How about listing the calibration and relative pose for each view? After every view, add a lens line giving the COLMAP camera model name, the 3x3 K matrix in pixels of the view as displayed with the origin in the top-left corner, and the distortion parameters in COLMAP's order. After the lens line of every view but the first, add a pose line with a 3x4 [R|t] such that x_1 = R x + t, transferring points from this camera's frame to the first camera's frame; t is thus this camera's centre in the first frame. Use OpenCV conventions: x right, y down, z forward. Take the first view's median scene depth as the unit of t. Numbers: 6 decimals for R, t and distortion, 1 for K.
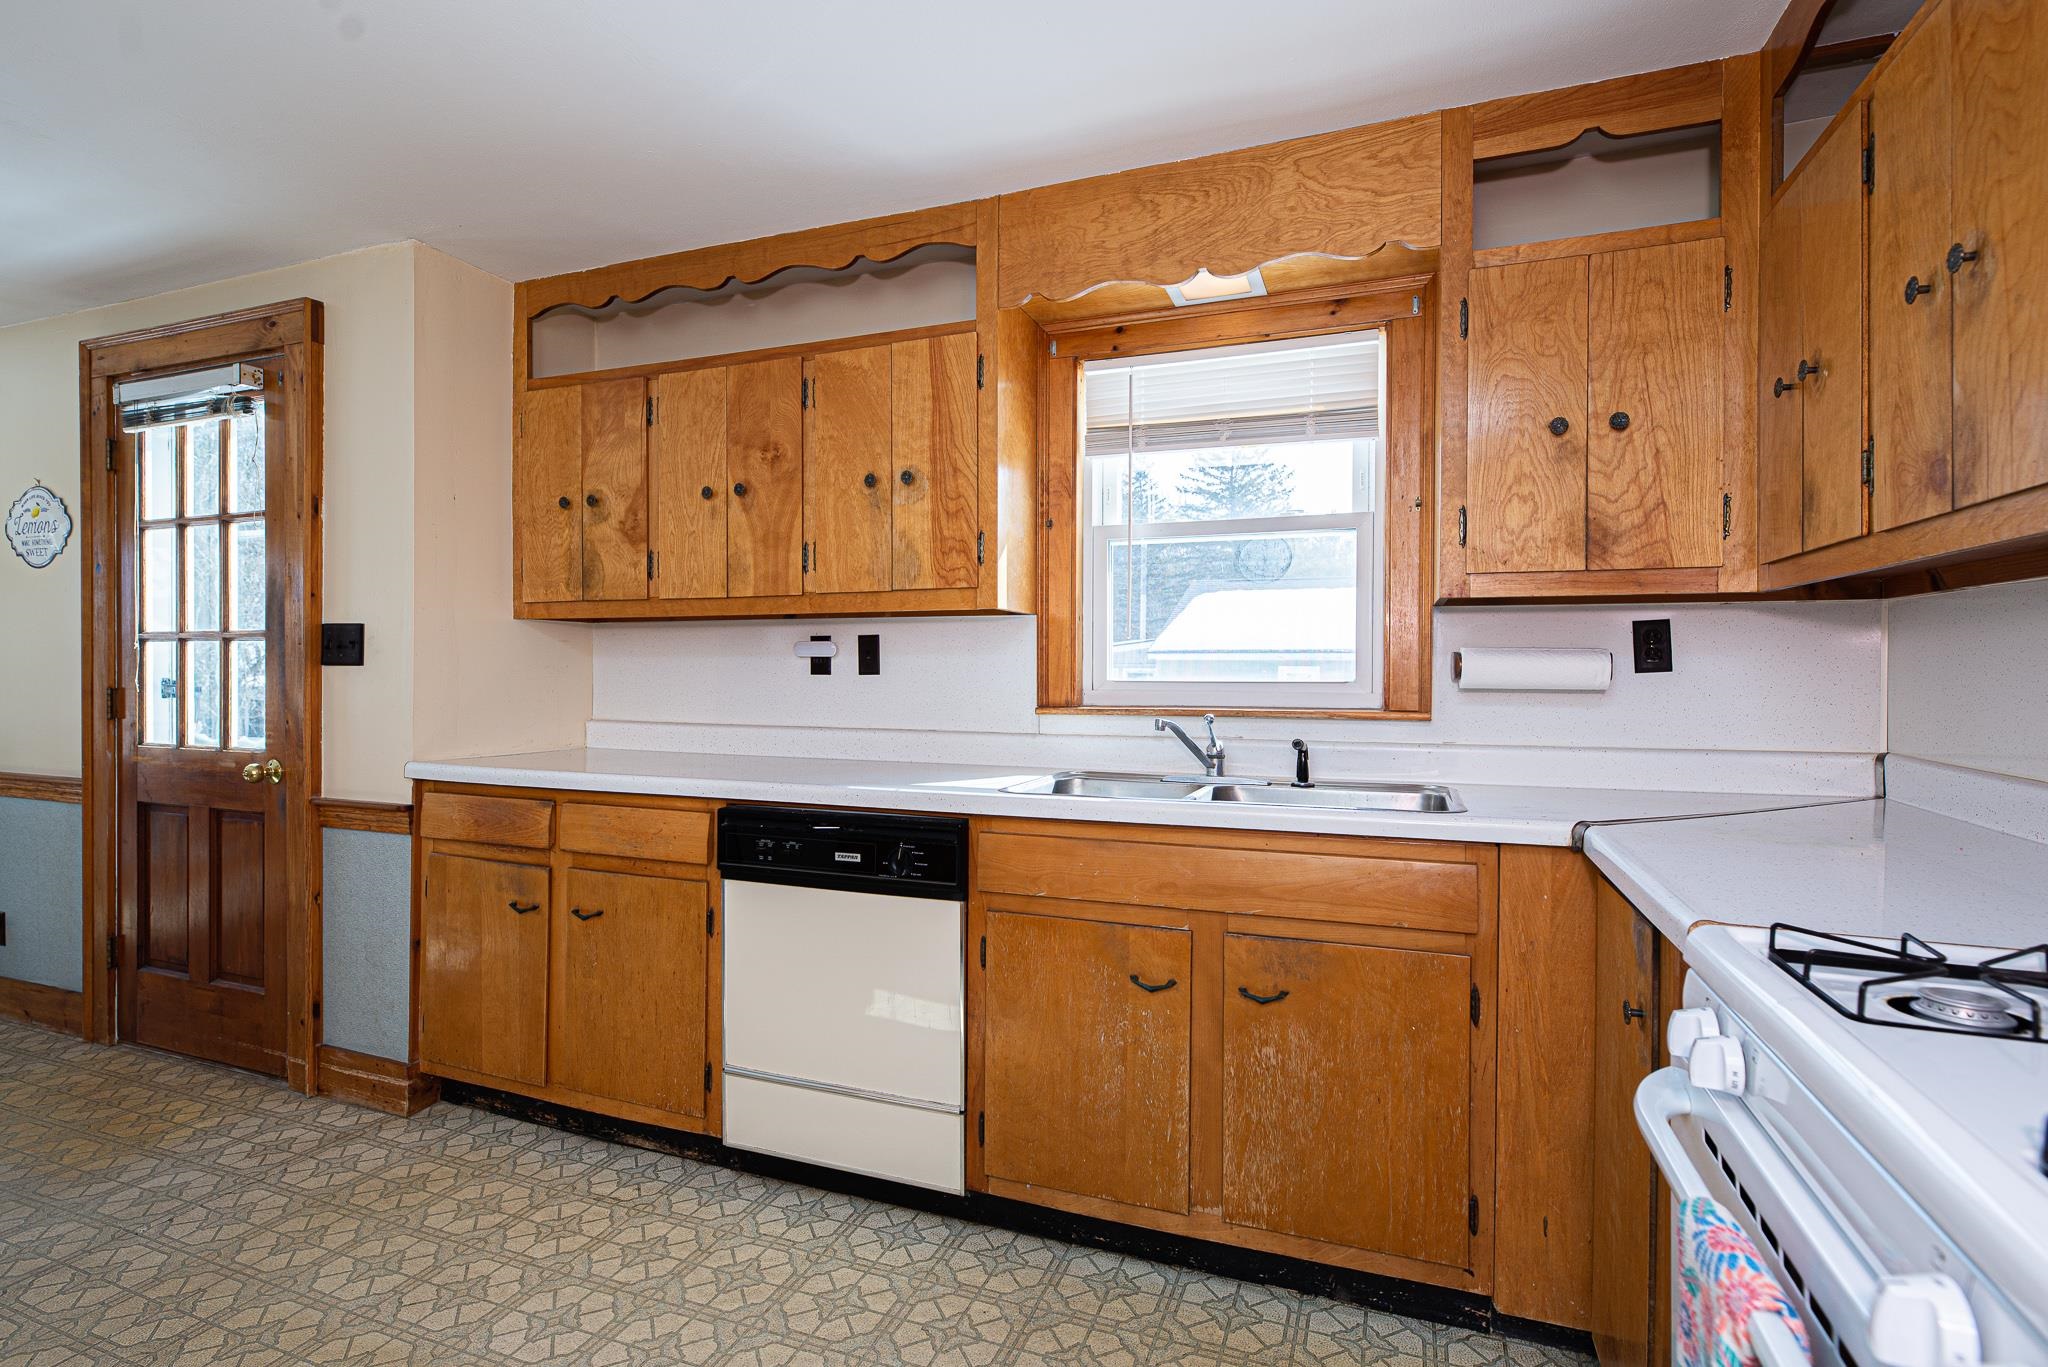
lens RADIAL K [[984.9, 0, 1023.3], [0, 984.9, 676.6], [0, 0, 1]] dist [0.005062, -0.002862]
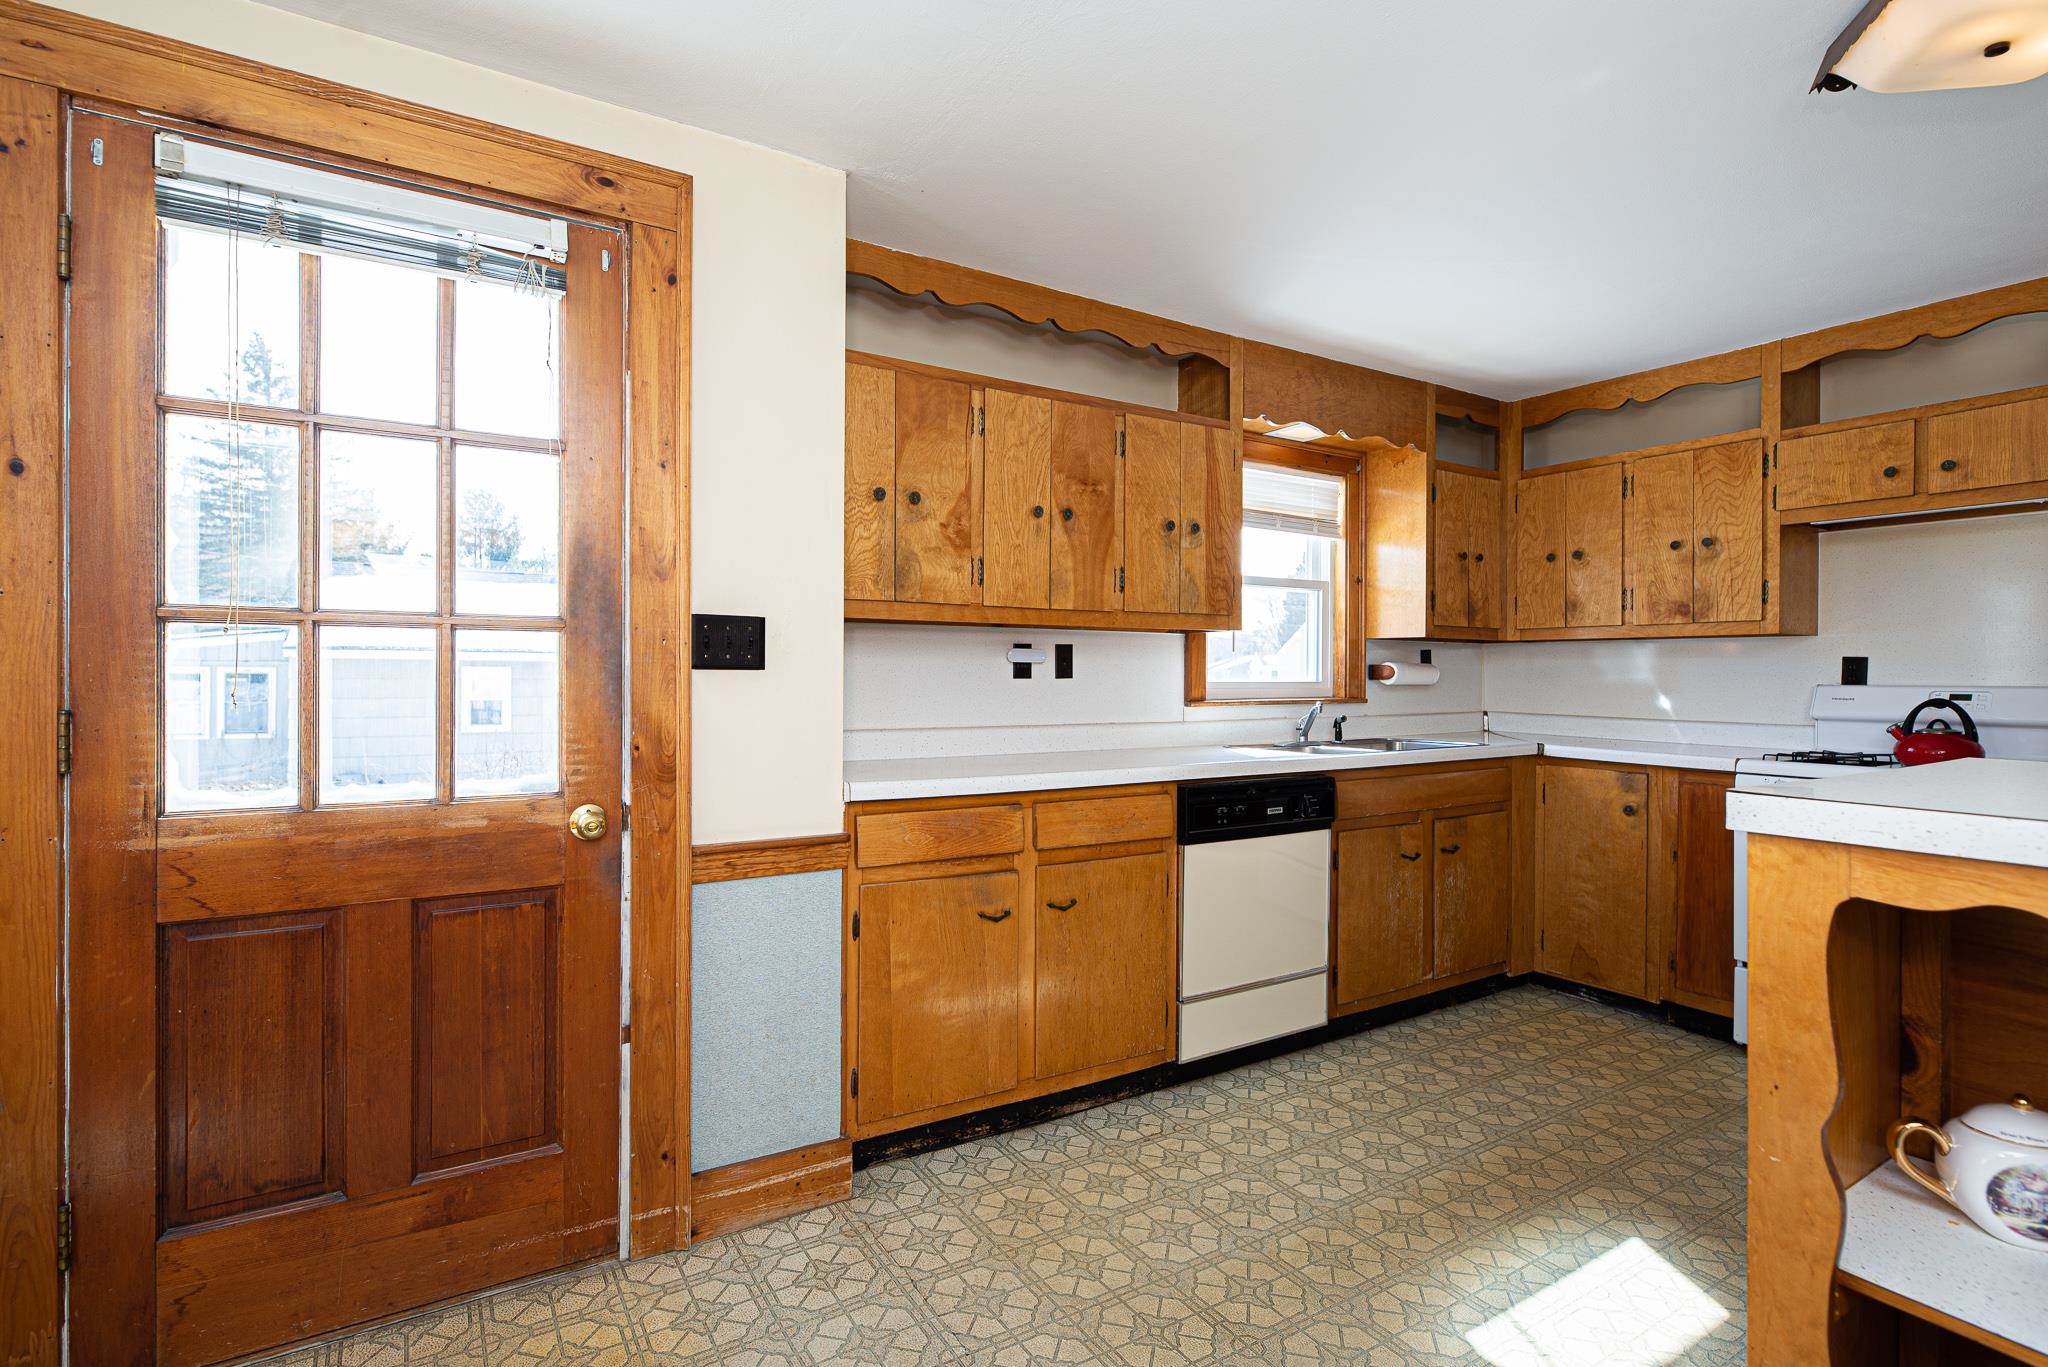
lens RADIAL K [[984.9, 0, 1019.1], [0, 984.9, 675.0], [0, 0, 1]] dist [0.005062, -0.002862]
pose [[0.604930, -0.001535, 0.796278, -1.253759], [0.002986, 0.999995, -0.000340, -0.006289], [-0.796273, 0.002584, 0.604931, 0.376613]]
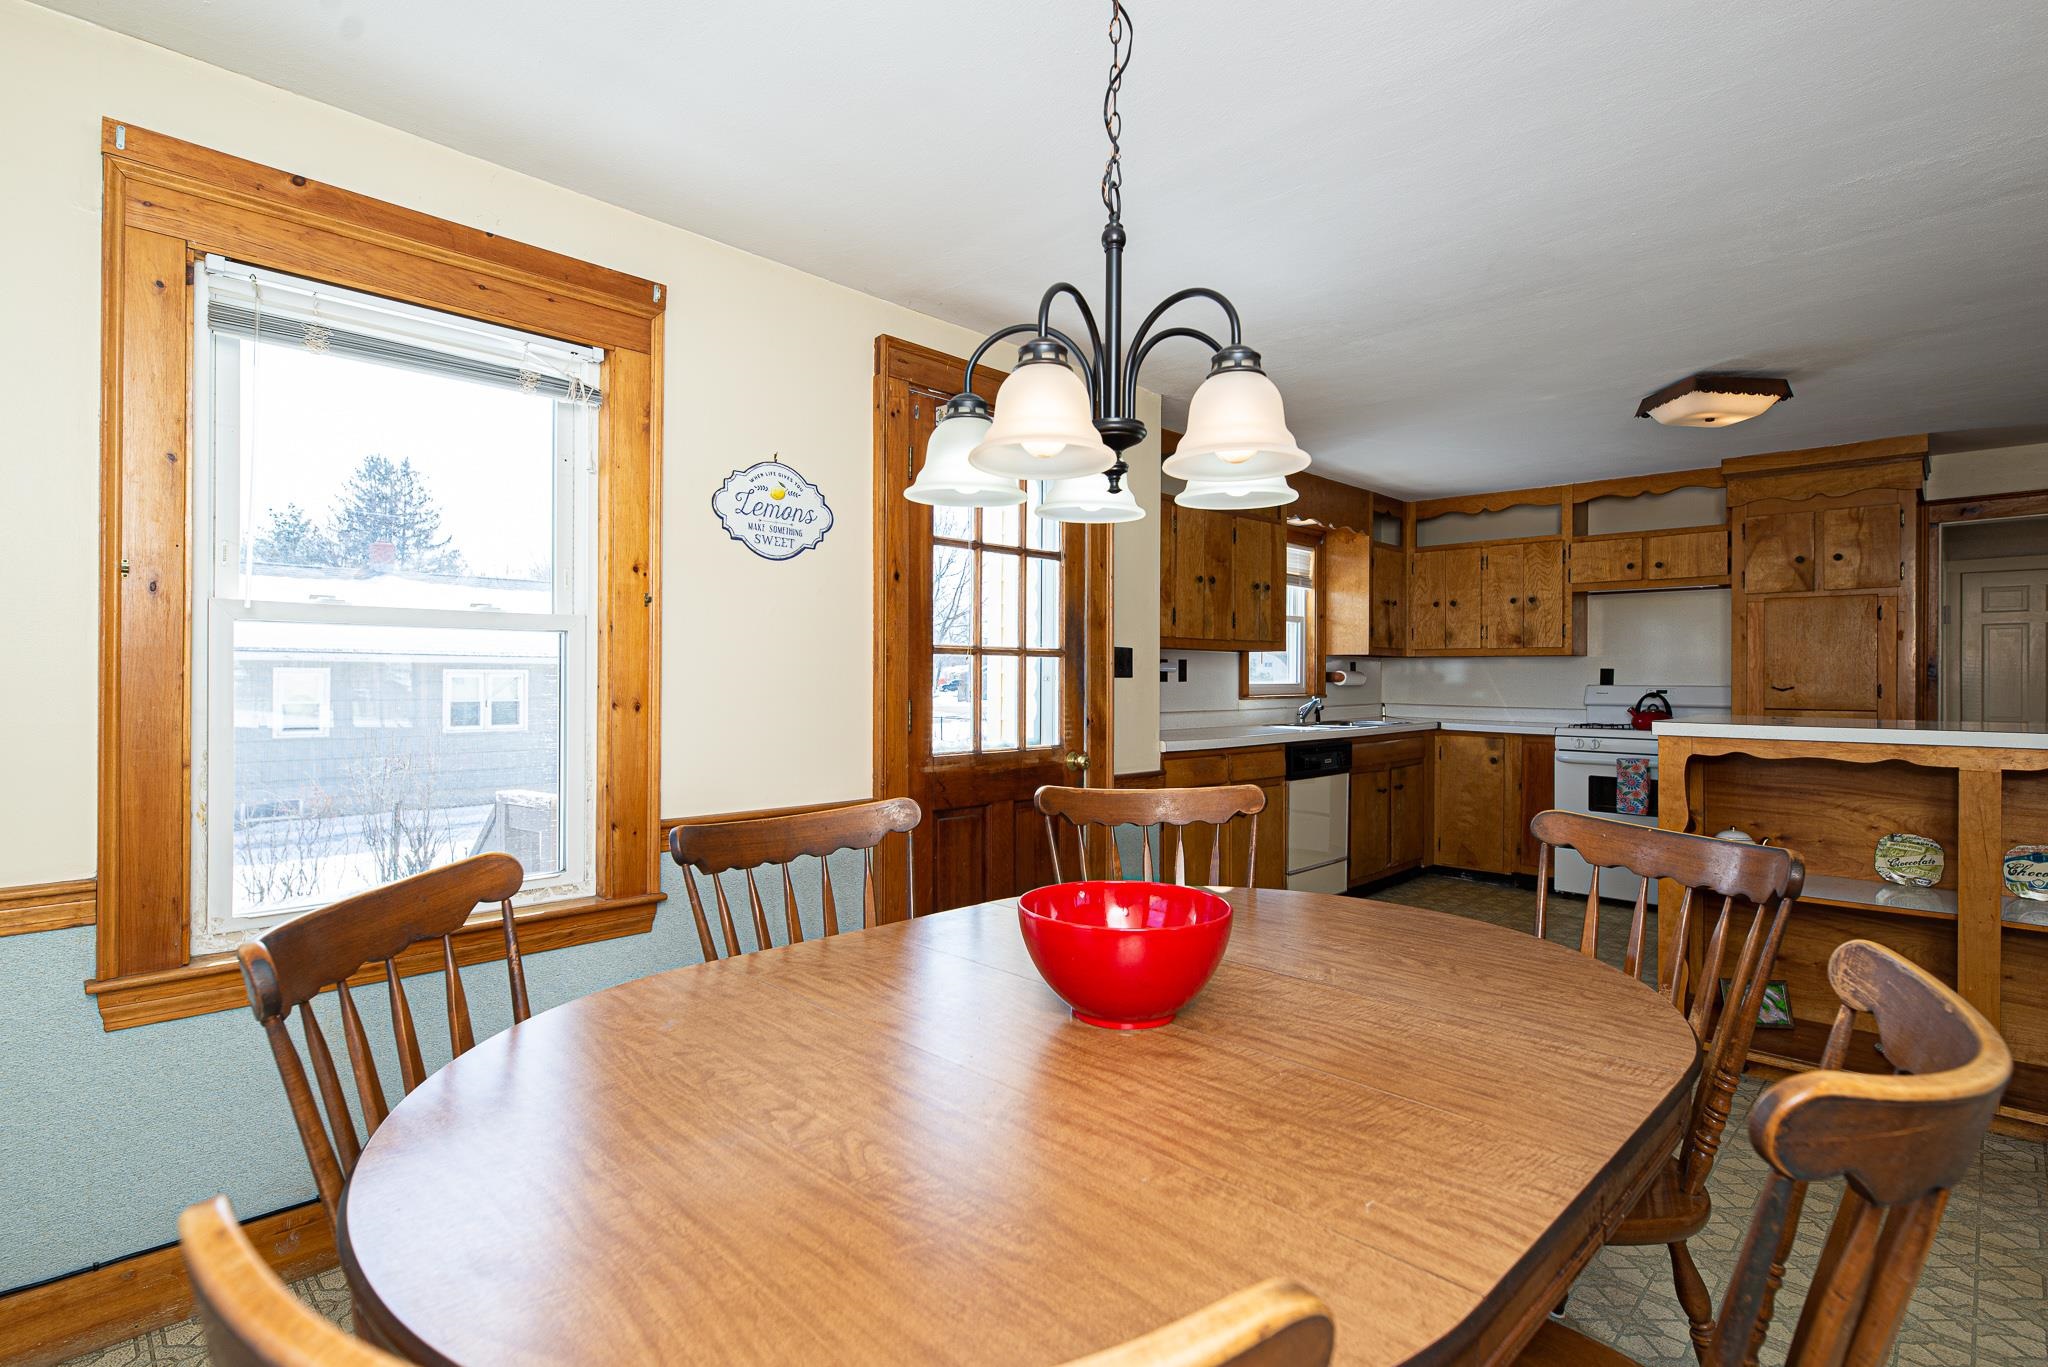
lens RADIAL K [[984.9, 0, 1019.5], [0, 984.9, 677.6], [0, 0, 1]] dist [0.005062, -0.002862]
pose [[0.401650, -0.002758, 0.915789, -2.161960], [0.002579, 0.999995, 0.001881, -0.015246], [-0.915790, 0.001606, 0.401655, 0.615280]]
